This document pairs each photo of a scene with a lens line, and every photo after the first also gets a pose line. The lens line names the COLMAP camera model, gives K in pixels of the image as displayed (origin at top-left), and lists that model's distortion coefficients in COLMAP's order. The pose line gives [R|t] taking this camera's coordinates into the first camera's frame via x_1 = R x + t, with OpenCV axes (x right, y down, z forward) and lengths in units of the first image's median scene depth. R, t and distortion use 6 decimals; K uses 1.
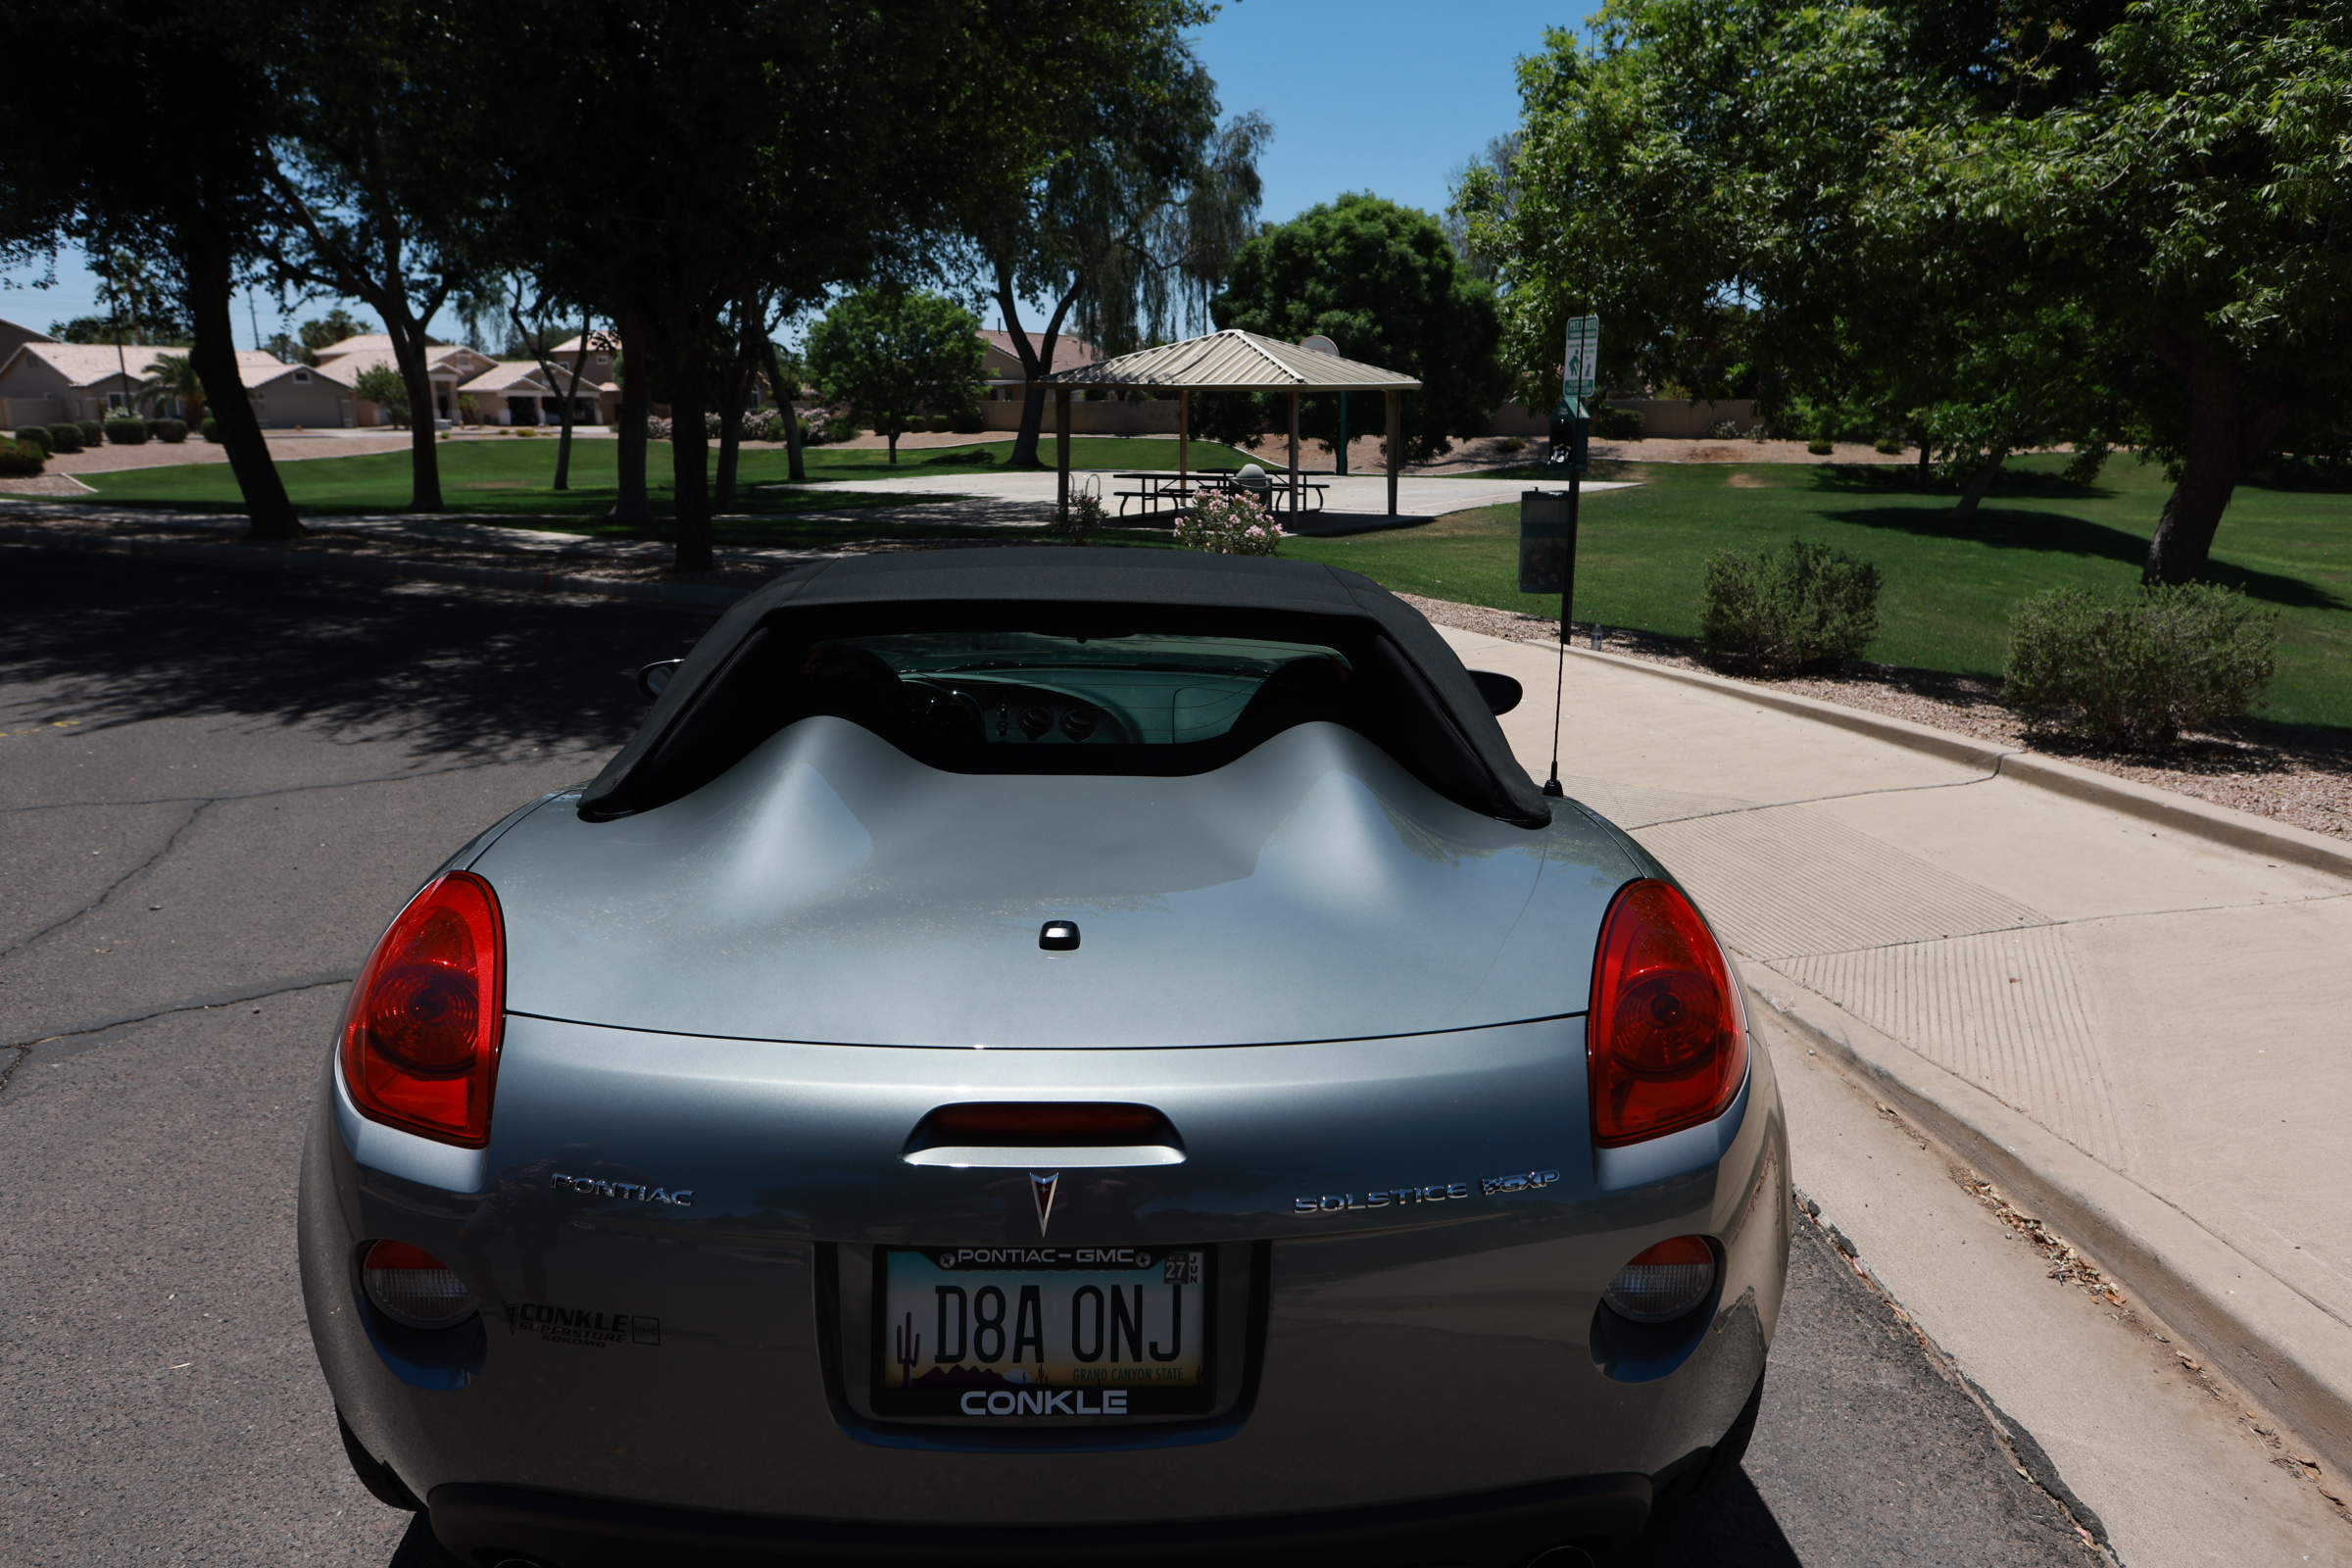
lens RADIAL K [[1521.9, 0, 1160.2], [0, 1521.9, 784.2], [0, 0, 1]] dist [0.001450, -0.003489]
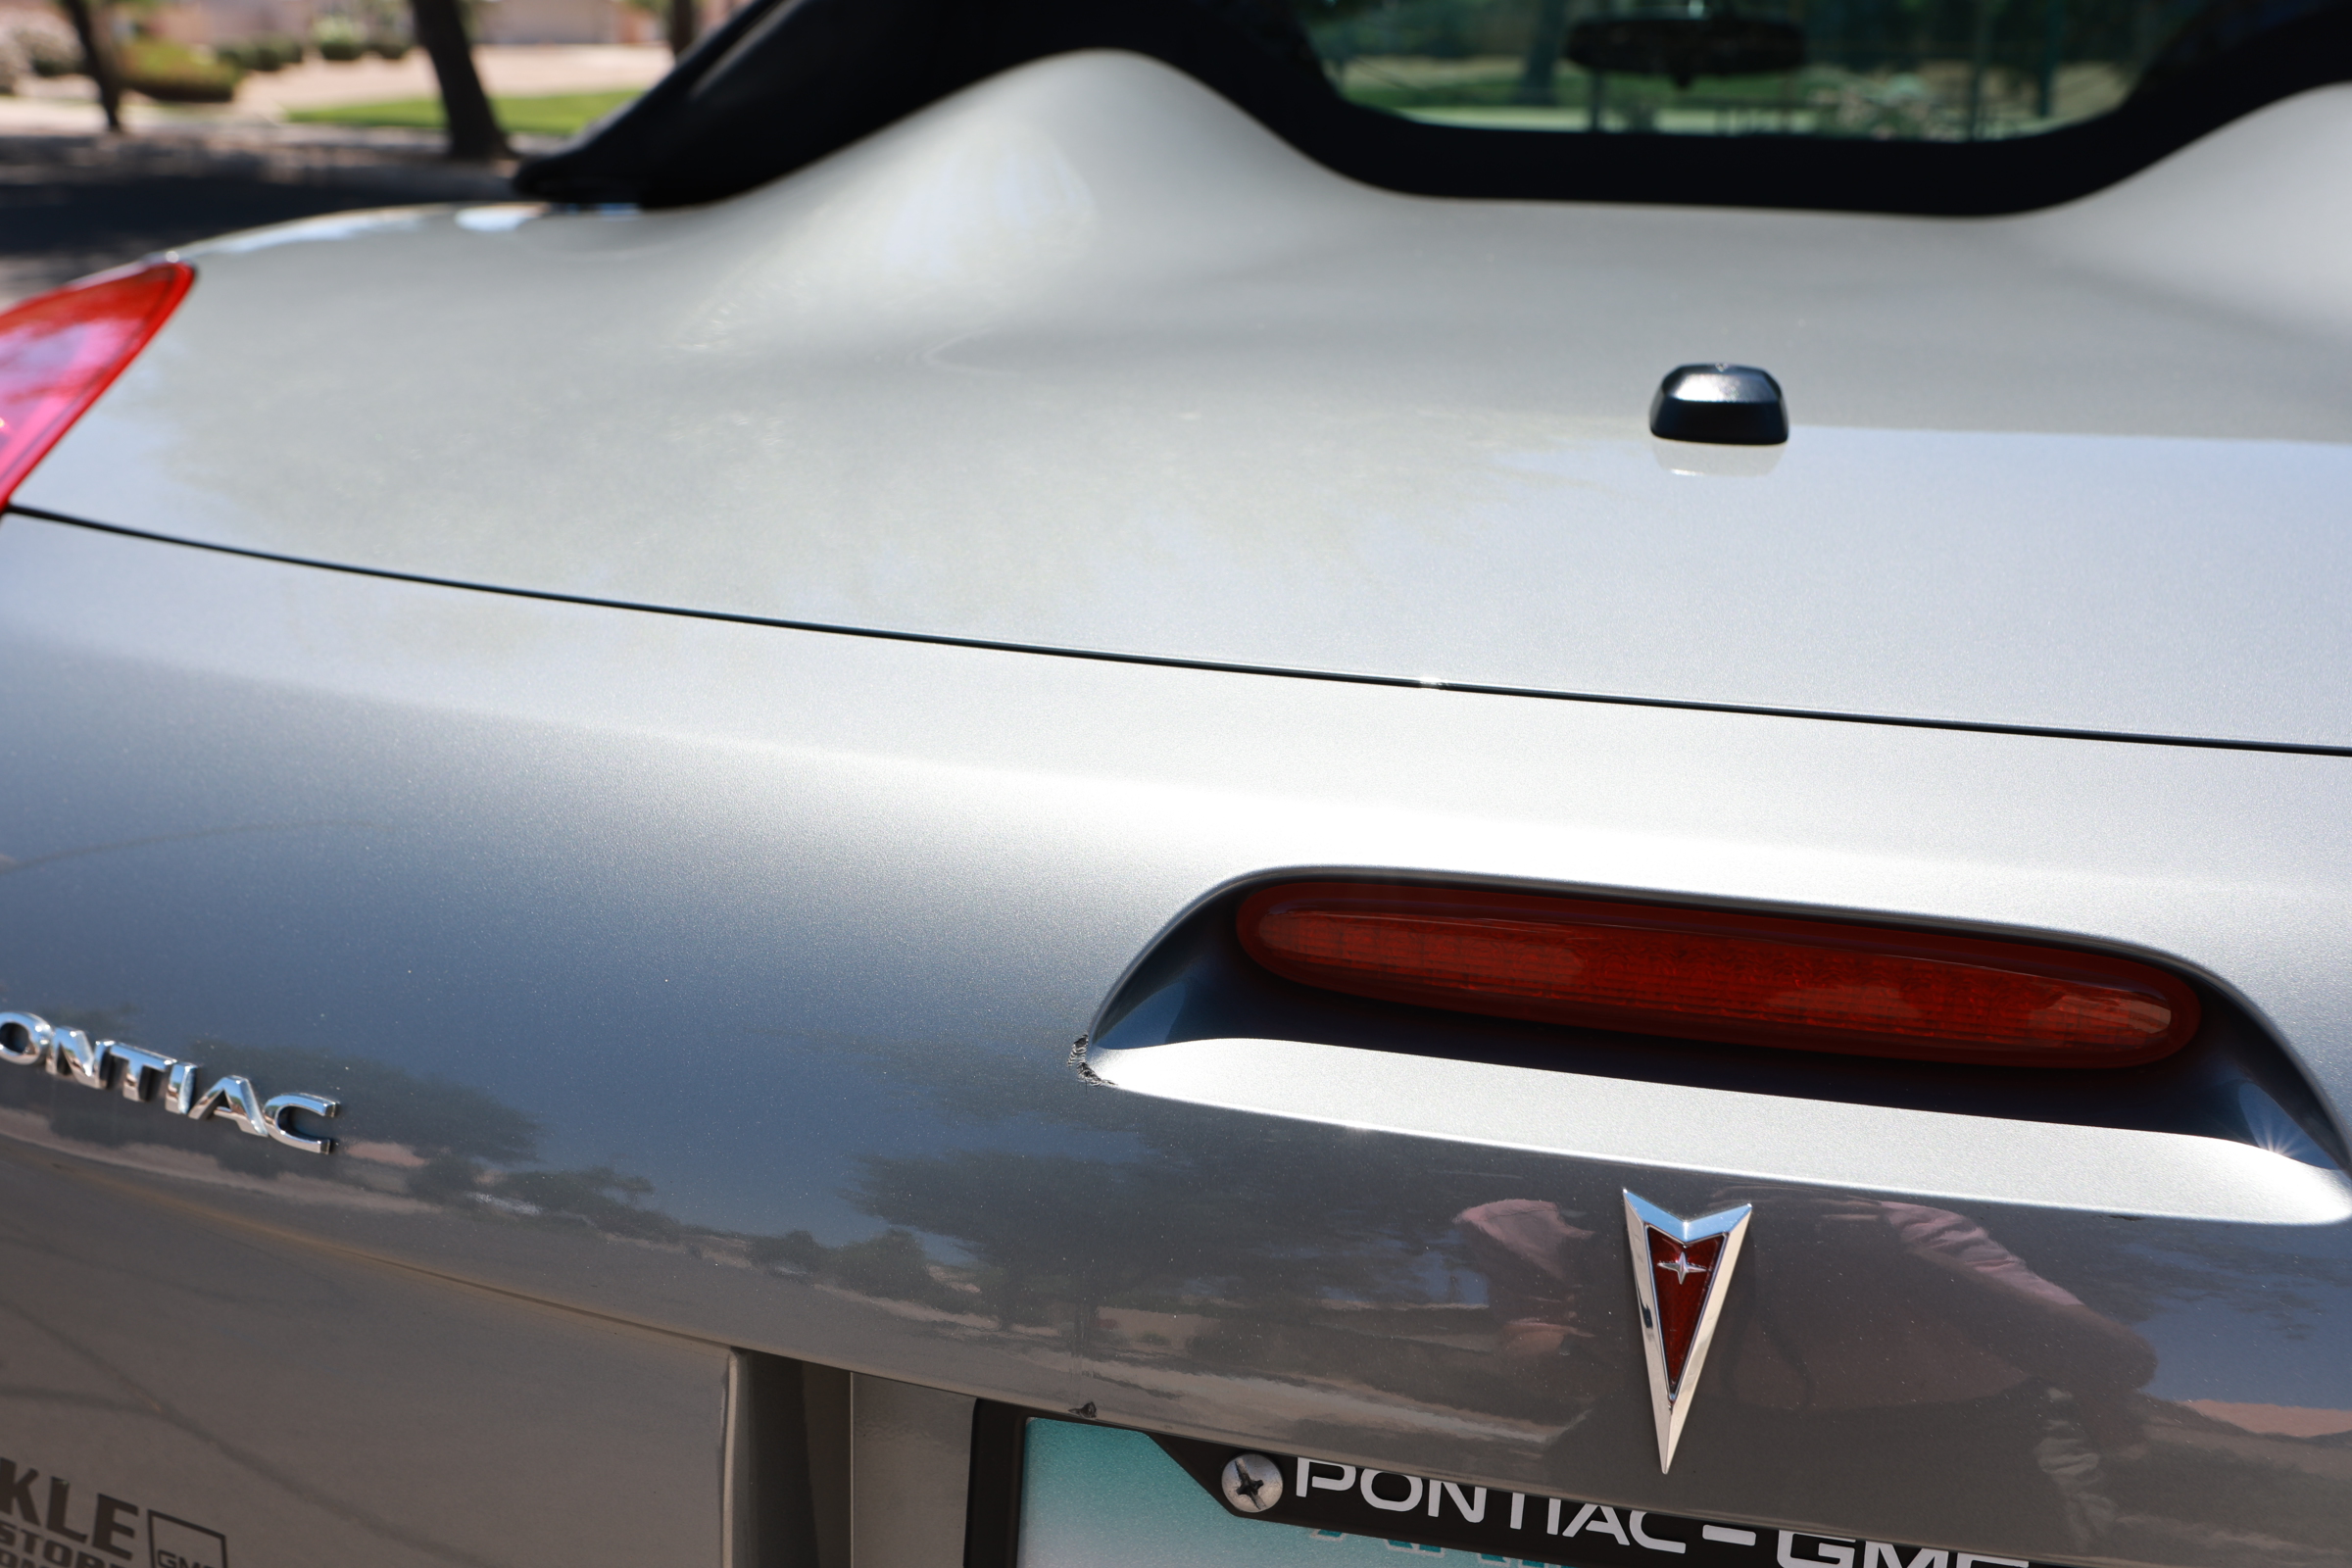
lens RADIAL K [[2232.5, 0, 1176.0], [0, 2232.5, 784.0], [0, 0, 1]] dist [-0.004659, 0.008915]
pose [[0.971312, 0.079751, -0.224039, -0.079135], [-0.058869, 0.993404, 0.098397, 0.163426], [0.230408, -0.082386, 0.969600, 0.652915]]
